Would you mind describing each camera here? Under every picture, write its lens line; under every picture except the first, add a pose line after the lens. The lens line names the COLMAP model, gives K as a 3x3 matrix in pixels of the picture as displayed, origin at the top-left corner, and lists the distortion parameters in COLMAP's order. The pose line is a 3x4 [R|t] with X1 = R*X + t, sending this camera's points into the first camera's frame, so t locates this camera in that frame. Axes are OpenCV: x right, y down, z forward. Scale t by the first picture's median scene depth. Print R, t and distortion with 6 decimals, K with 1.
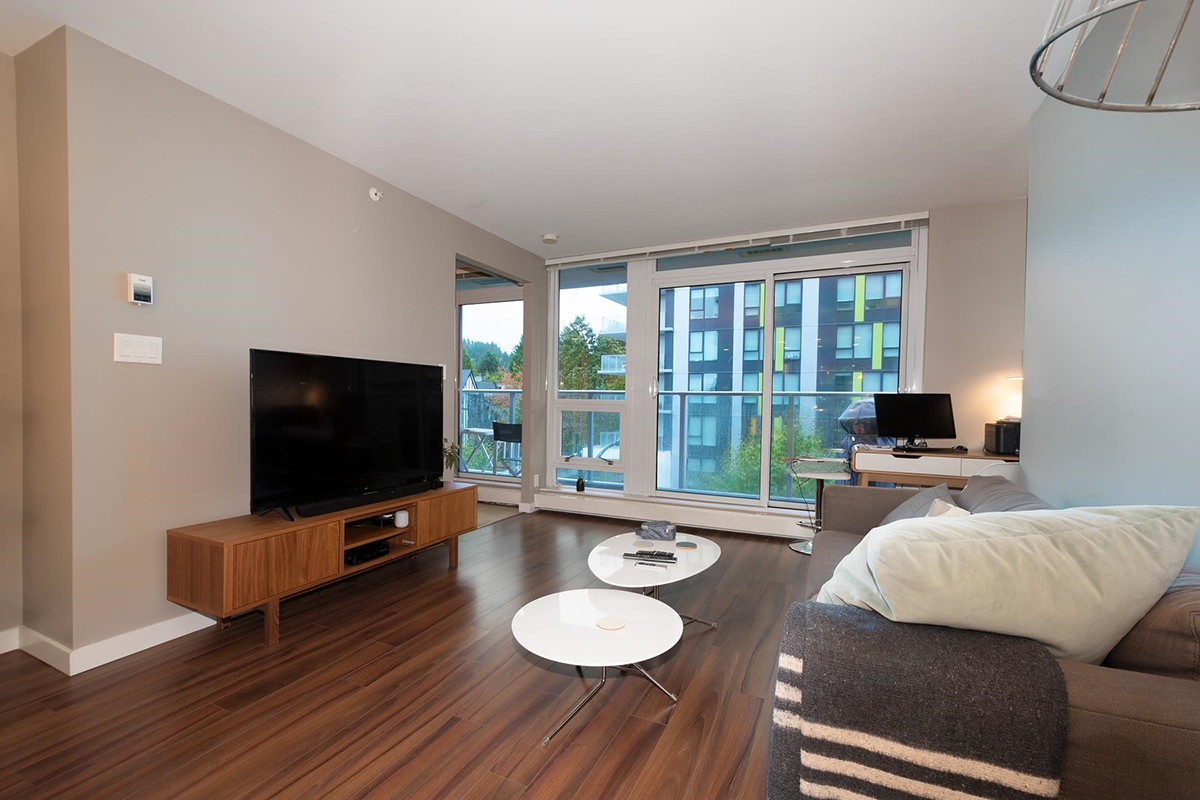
lens RADIAL K [[522.2, 0, 592.7], [0, 522.2, 416.0], [0, 0, 1]] dist [0.007579, -0.002853]
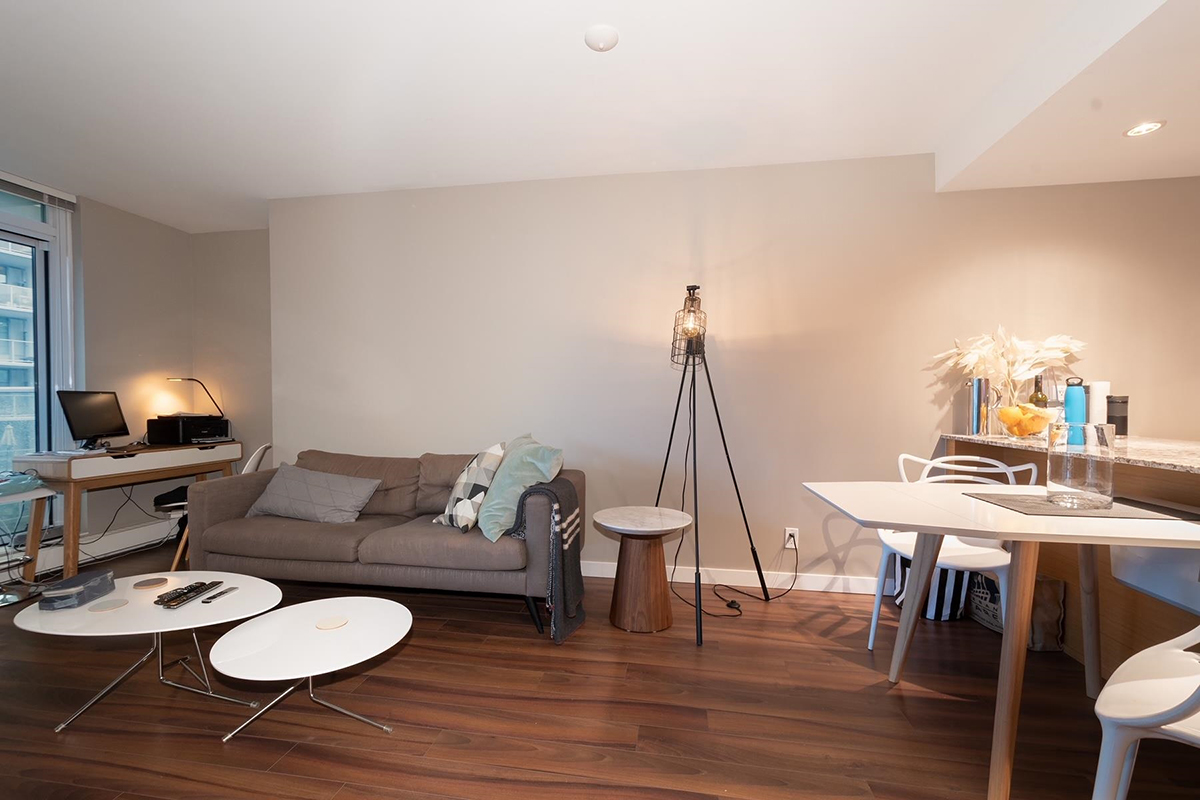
lens RADIAL K [[522.2, 0, 588.9], [0, 522.2, 412.5], [0, 0, 1]] dist [0.007579, -0.002853]
pose [[-0.273560, -0.032823, 0.961295, -0.404563], [0.027077, 0.998759, 0.041808, -0.015281], [-0.961474, 0.037466, -0.272332, 0.297294]]
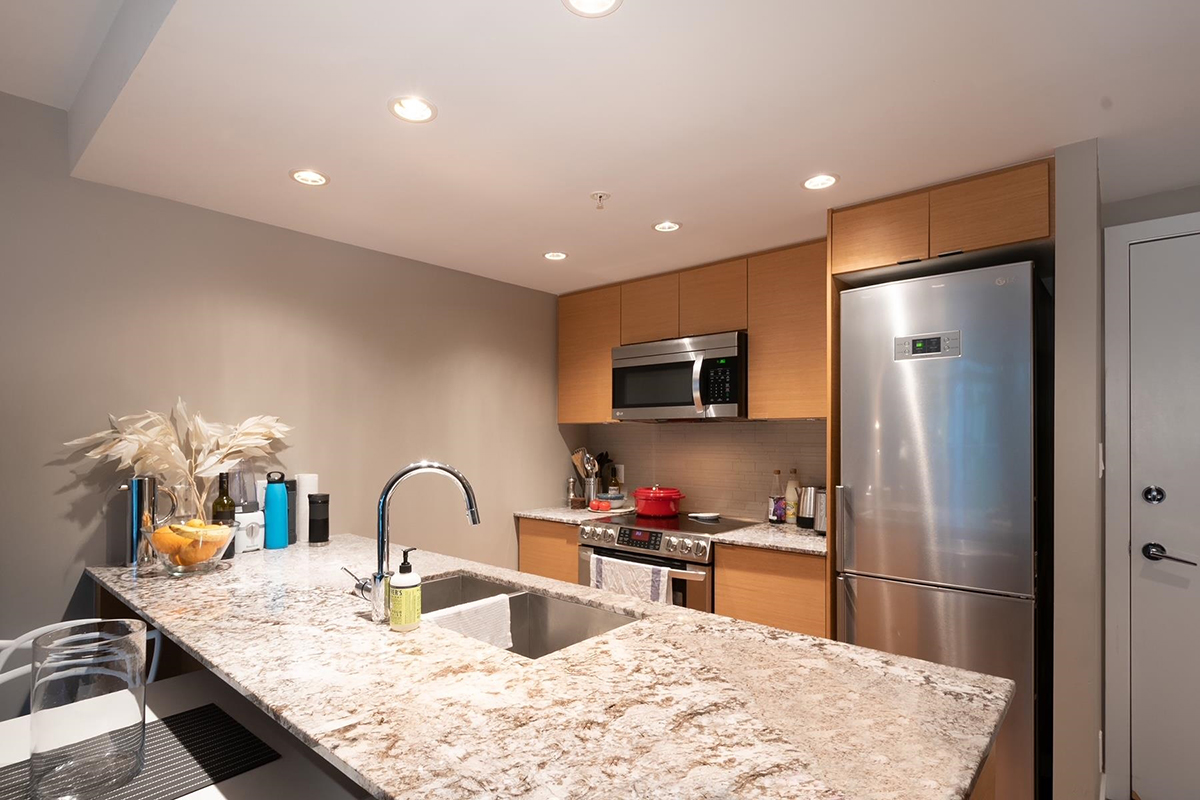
lens RADIAL K [[601.8, 0, 589.0], [0, 601.8, 433.5], [0, 0, 1]] dist [0.013564, -0.001406]
pose [[-0.961841, -0.010531, 0.273406, -0.394805], [-0.002271, 0.999532, 0.030513, -0.062400], [-0.273600, 0.028728, -0.961414, 0.059242]]
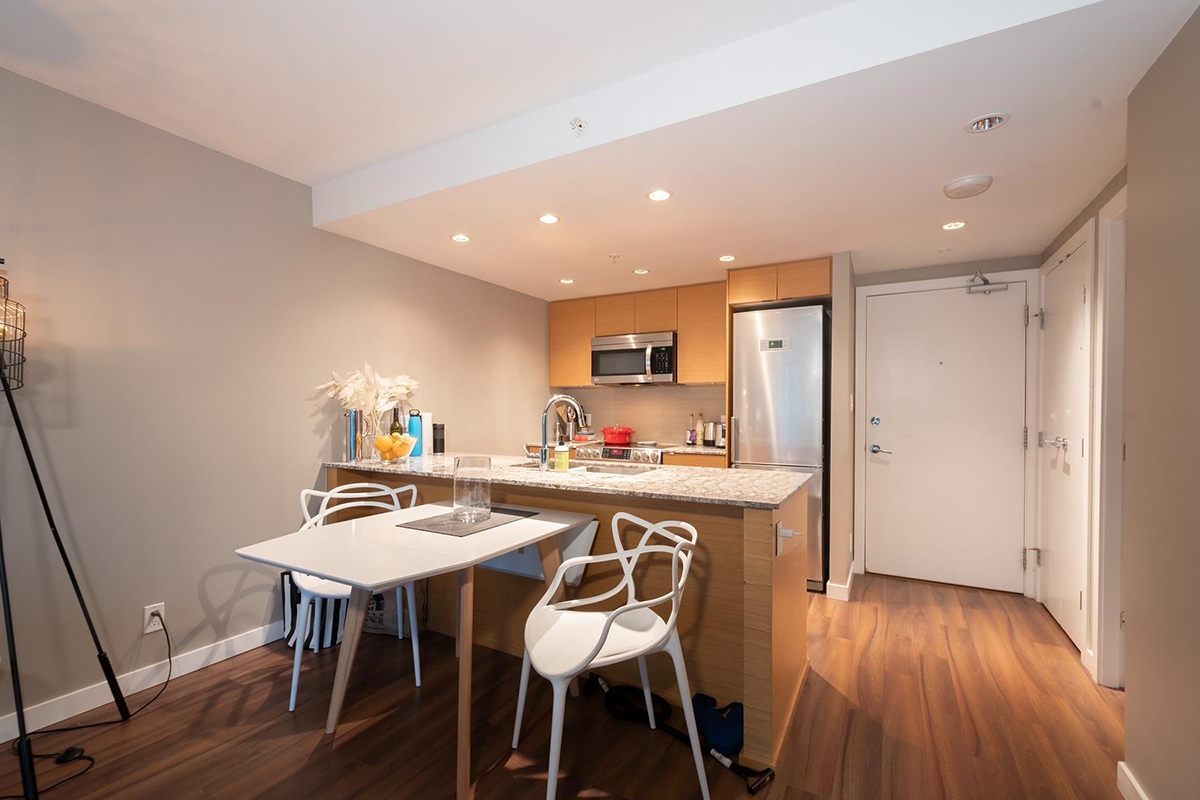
lens RADIAL K [[522.2, 0, 592.6], [0, 522.2, 411.8], [0, 0, 1]] dist [0.007579, -0.002853]
pose [[-0.997496, -0.015319, 0.069048, -0.300393], [-0.012682, 0.999180, 0.038464, -0.042342], [-0.069581, 0.037492, -0.996872, 0.338520]]
